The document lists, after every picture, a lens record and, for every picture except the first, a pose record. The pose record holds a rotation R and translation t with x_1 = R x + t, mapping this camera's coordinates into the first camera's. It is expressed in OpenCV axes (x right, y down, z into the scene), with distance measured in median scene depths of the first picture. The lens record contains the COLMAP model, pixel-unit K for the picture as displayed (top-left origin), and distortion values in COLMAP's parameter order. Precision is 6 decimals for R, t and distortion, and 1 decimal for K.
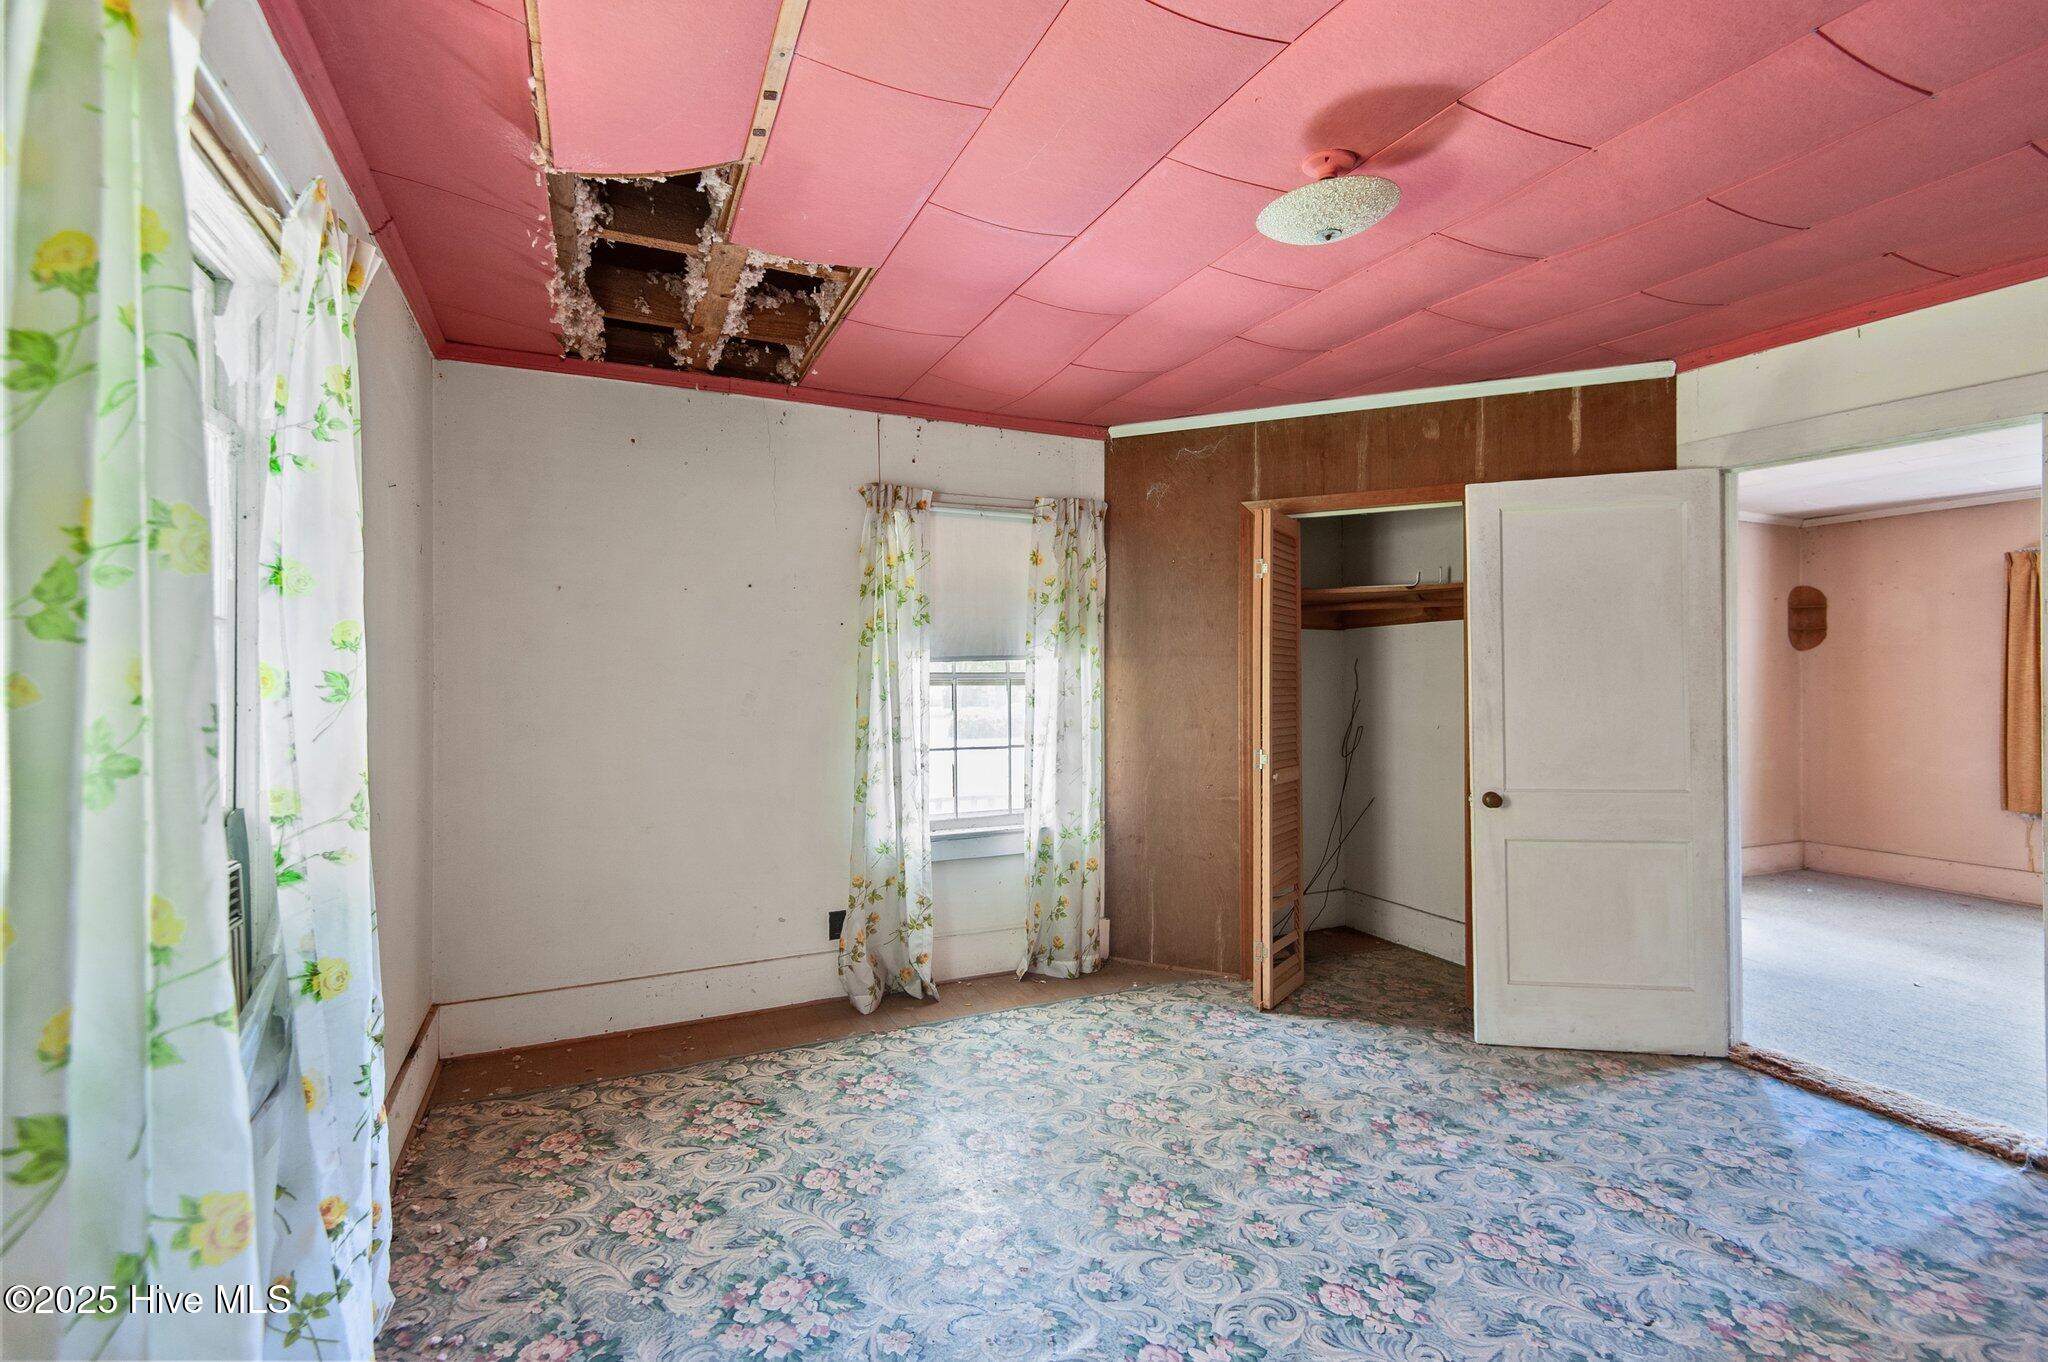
lens RADIAL K [[929.1, 0, 1022.6], [0, 929.1, 674.0], [0, 0, 1]] dist [0.037952, -0.022552]
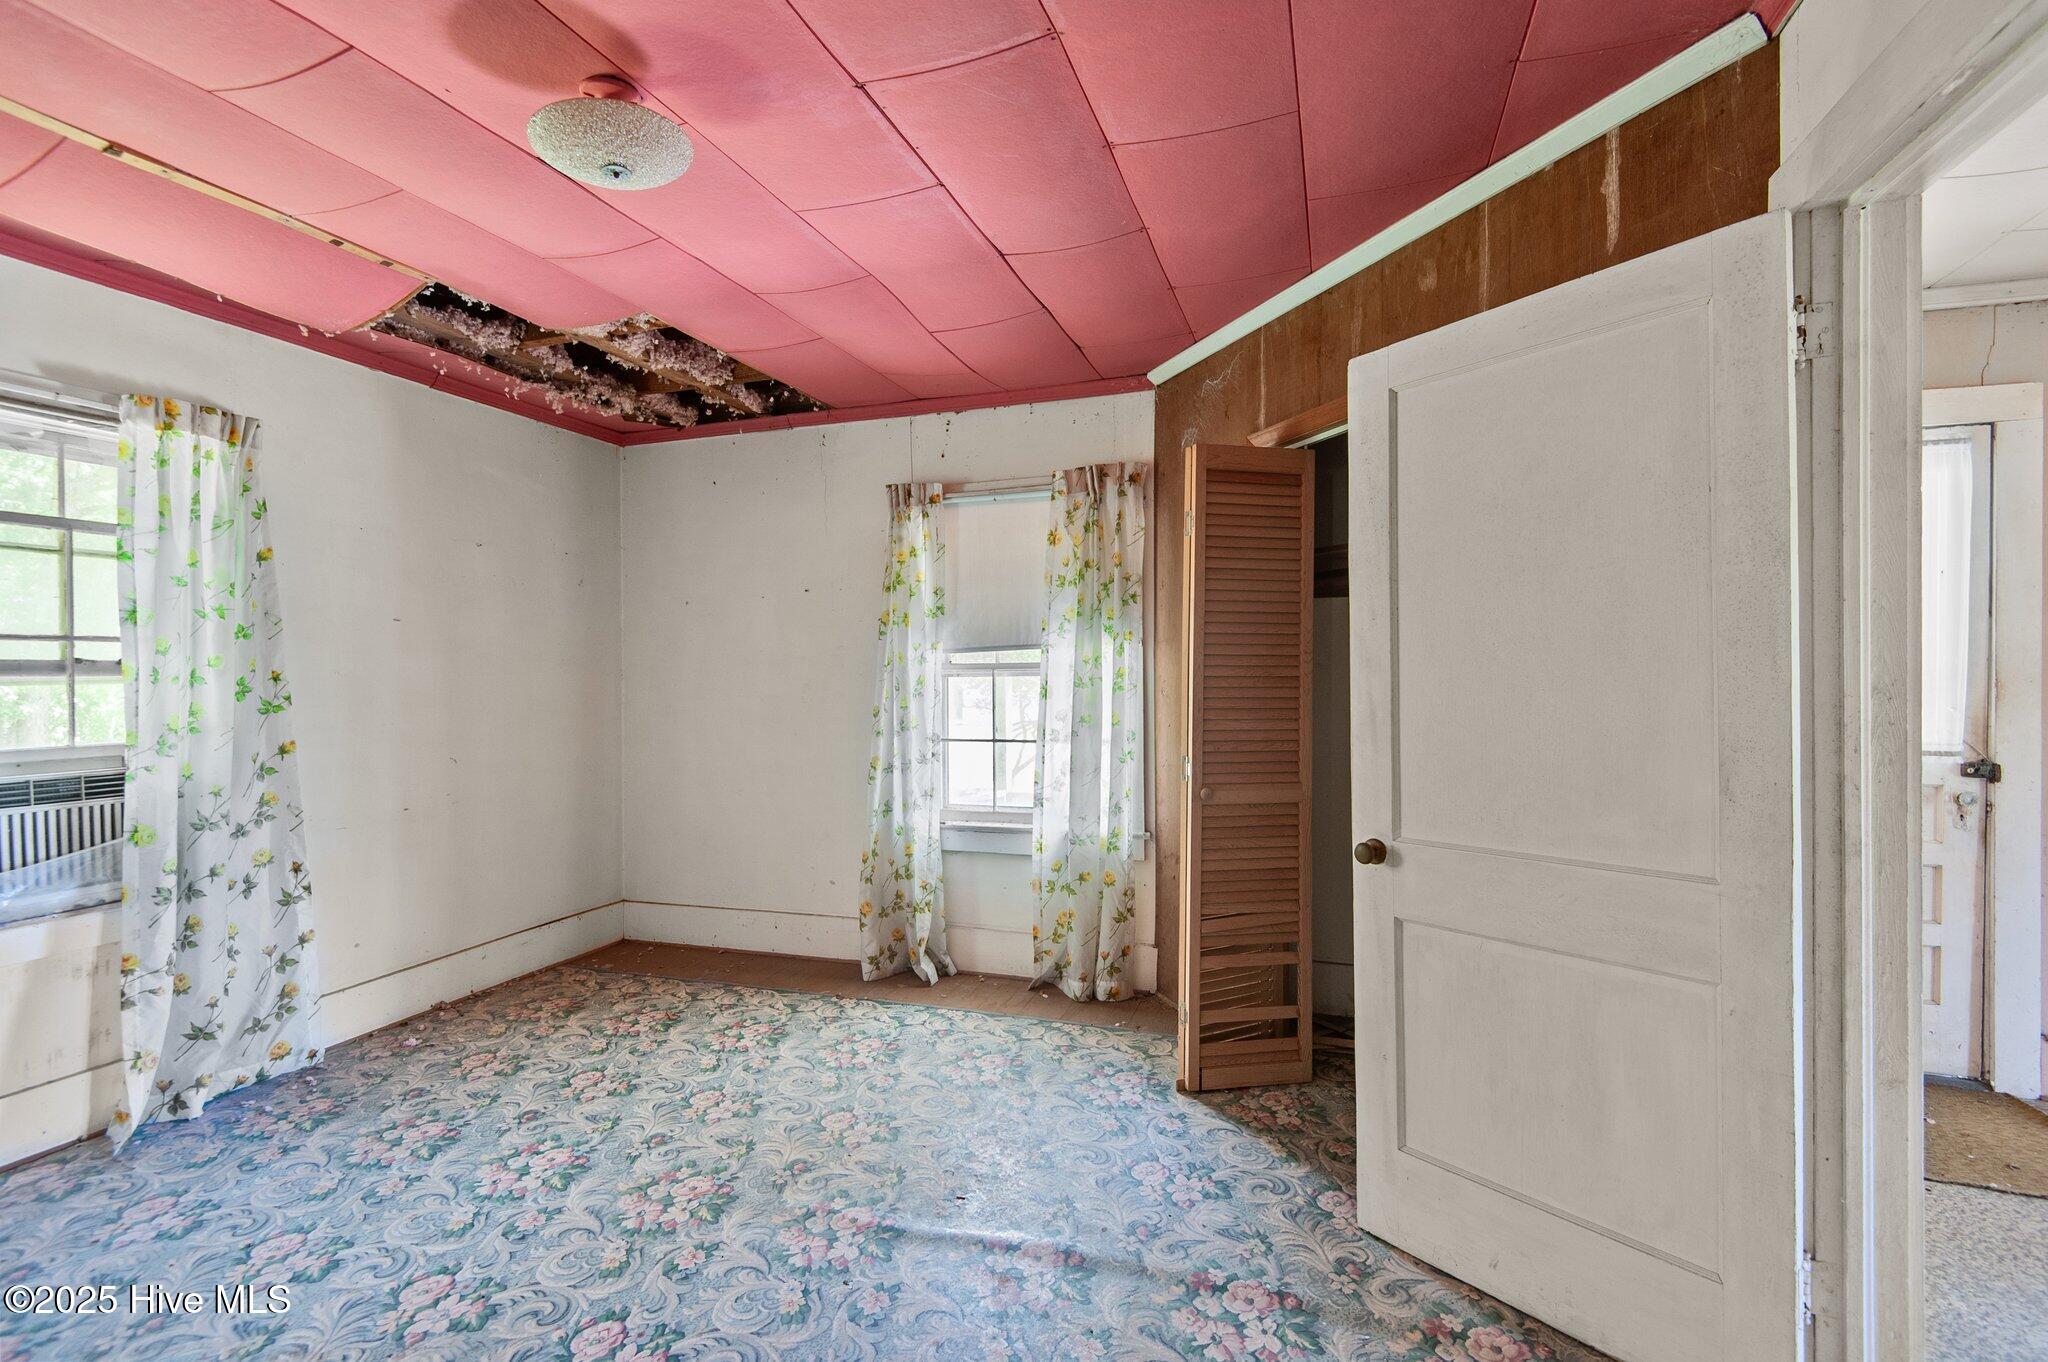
lens RADIAL K [[935.7, 0, 1026.4], [0, 935.7, 678.0], [0, 0, 1]] dist [0.044279, -0.025563]
pose [[0.720227, -0.002532, -0.693733, 0.695501], [0.009582, 0.999934, 0.006299, 0.009240], [0.693672, -0.011183, 0.720204, 0.338863]]
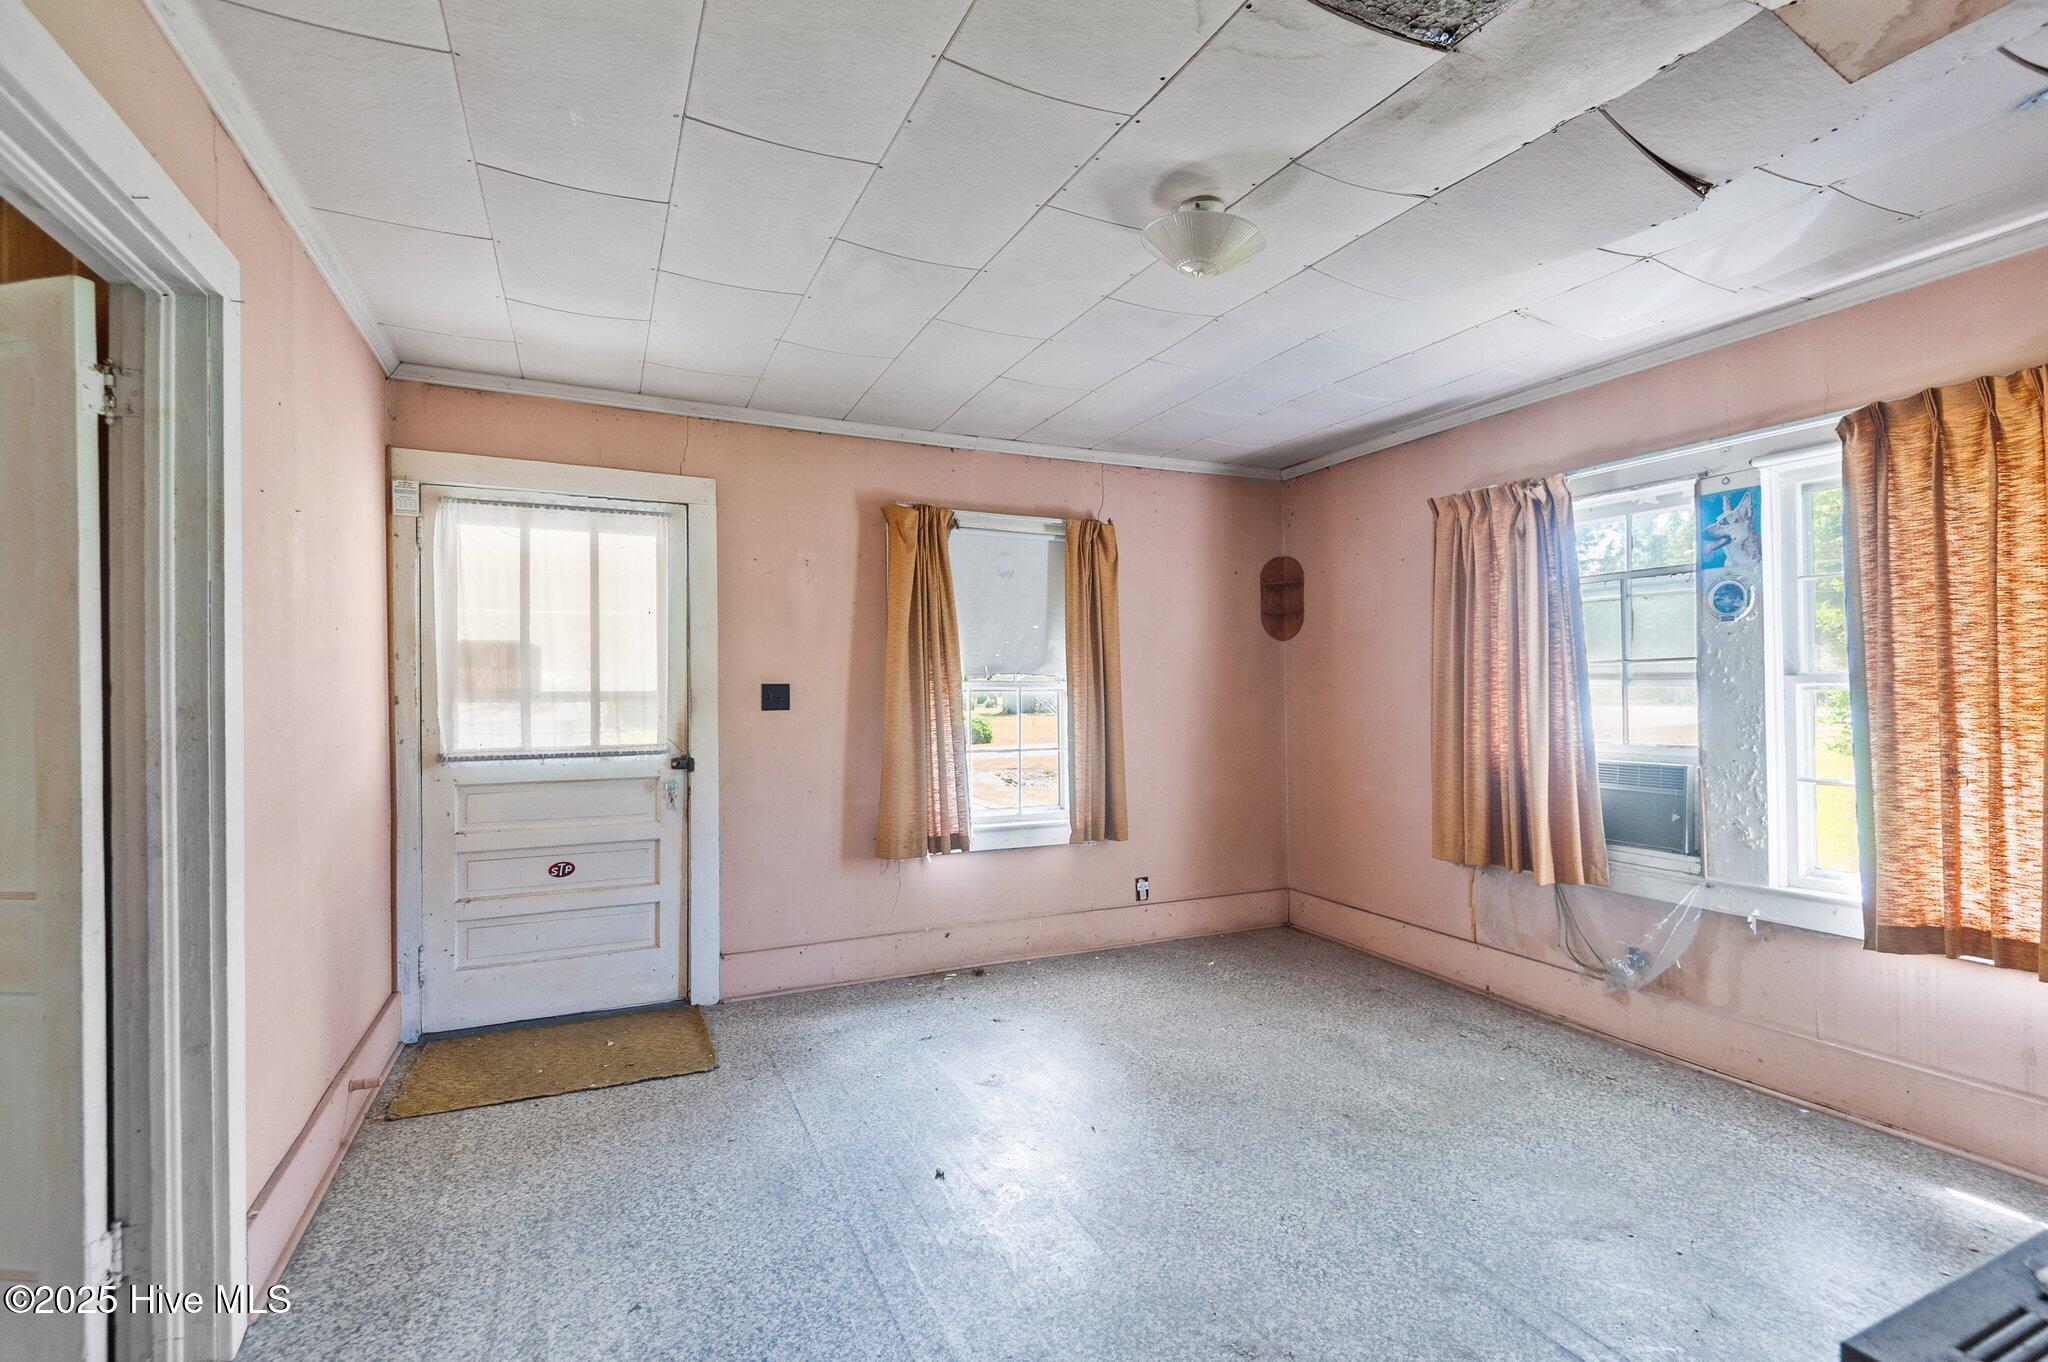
lens RADIAL K [[935.7, 0, 1026.4], [0, 935.7, 678.0], [0, 0, 1]] dist [0.044279, -0.025563]
pose [[0.999869, -0.013893, -0.008263, 0.726714], [0.013880, 0.999902, -0.001609, 0.009340], [0.008285, 0.001495, 0.999965, 0.344794]]
